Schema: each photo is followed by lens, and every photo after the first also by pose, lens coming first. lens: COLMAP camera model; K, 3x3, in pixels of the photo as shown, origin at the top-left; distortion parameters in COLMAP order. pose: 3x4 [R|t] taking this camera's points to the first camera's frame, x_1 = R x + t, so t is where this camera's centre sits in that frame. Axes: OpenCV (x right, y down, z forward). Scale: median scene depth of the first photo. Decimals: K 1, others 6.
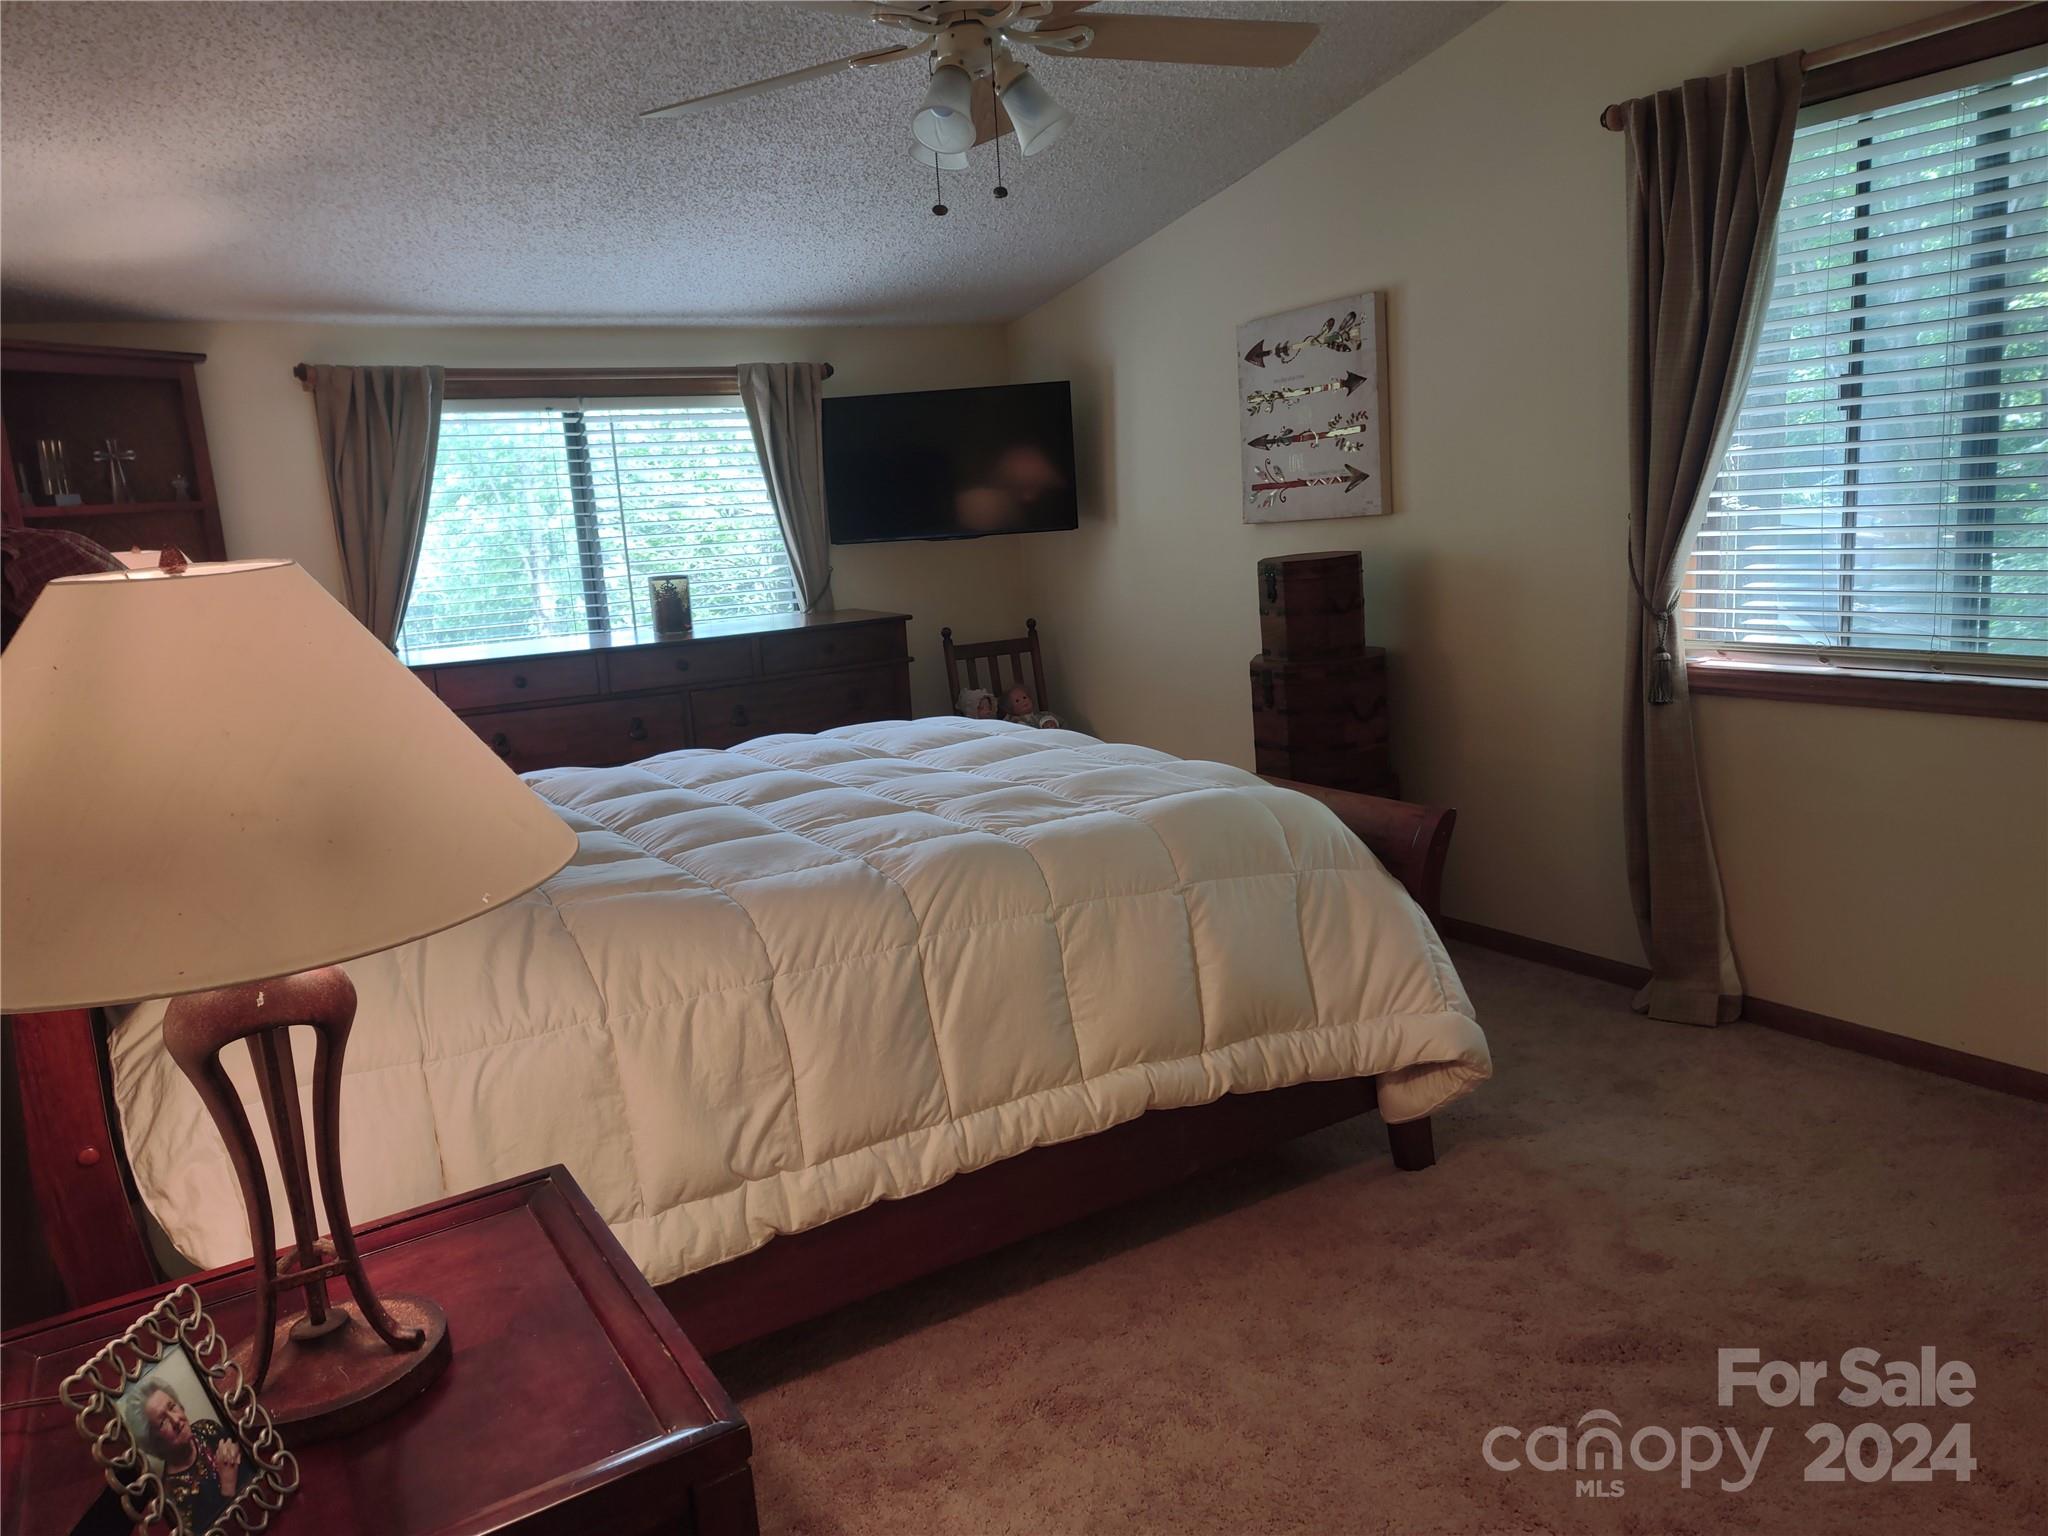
lens RADIAL K [[1492.2, 0, 1019.5], [0, 1492.2, 767.6], [0, 0, 1]] dist [0.068675, -0.058467]
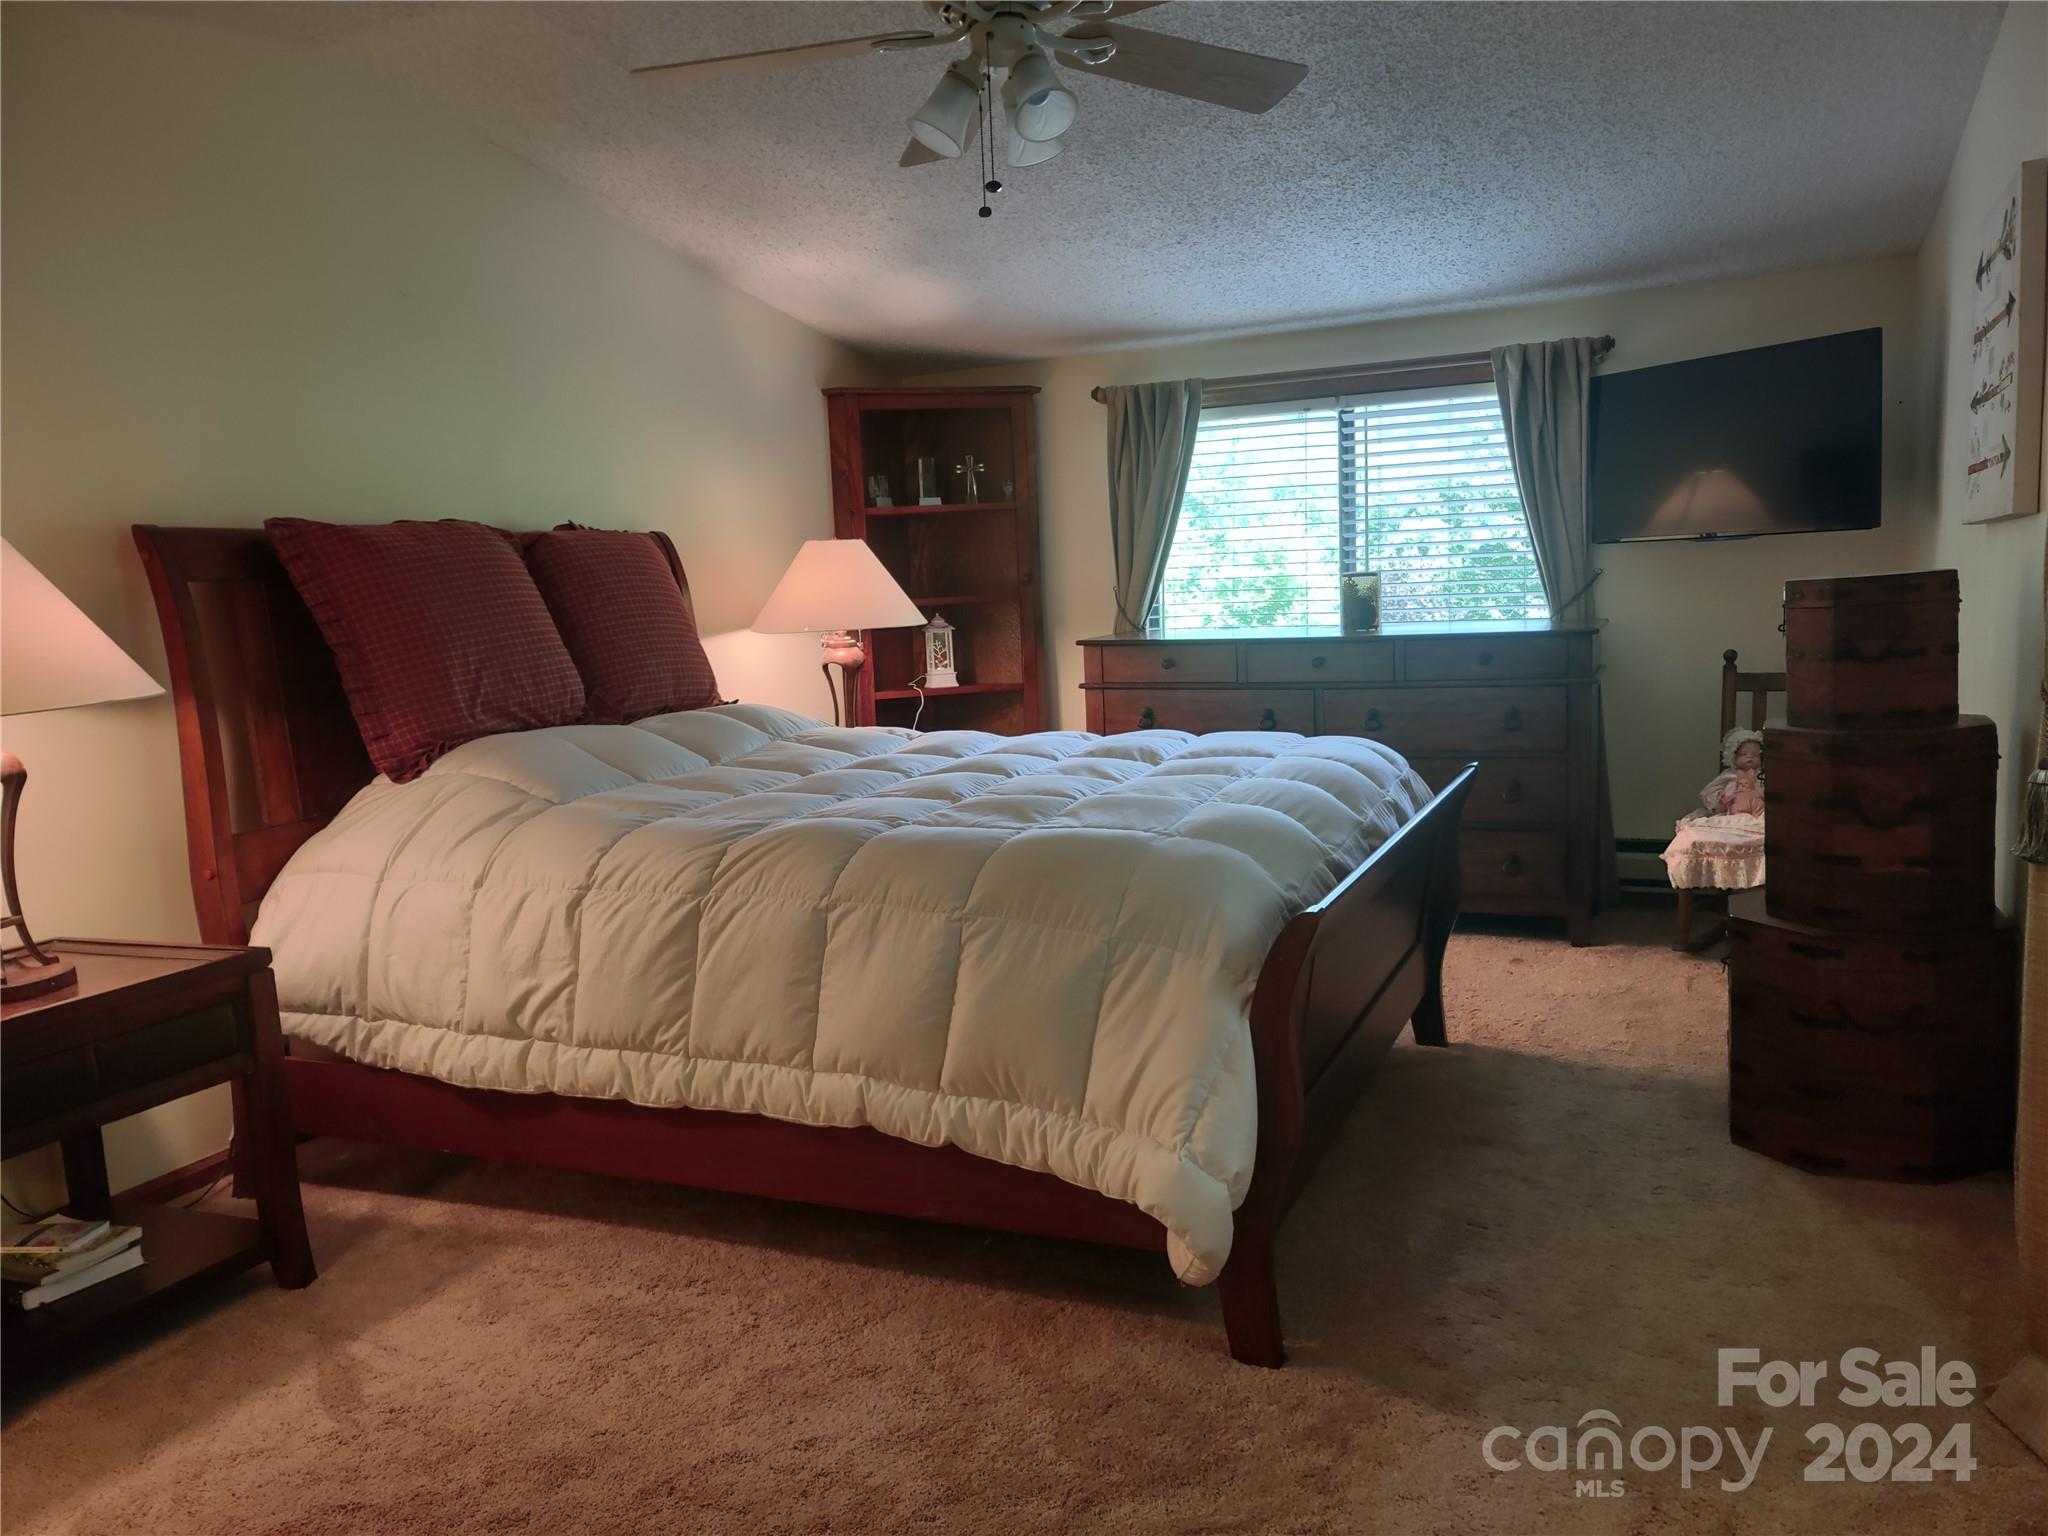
lens RADIAL K [[1492.2, 0, 1025.7], [0, 1492.2, 769.8], [0, 0, 1]] dist [0.068675, -0.058467]
pose [[0.565569, 0.145535, -0.811758, 0.857067], [-0.139877, 0.986973, 0.079493, -0.087888], [0.812752, 0.068587, 0.578558, 0.478568]]
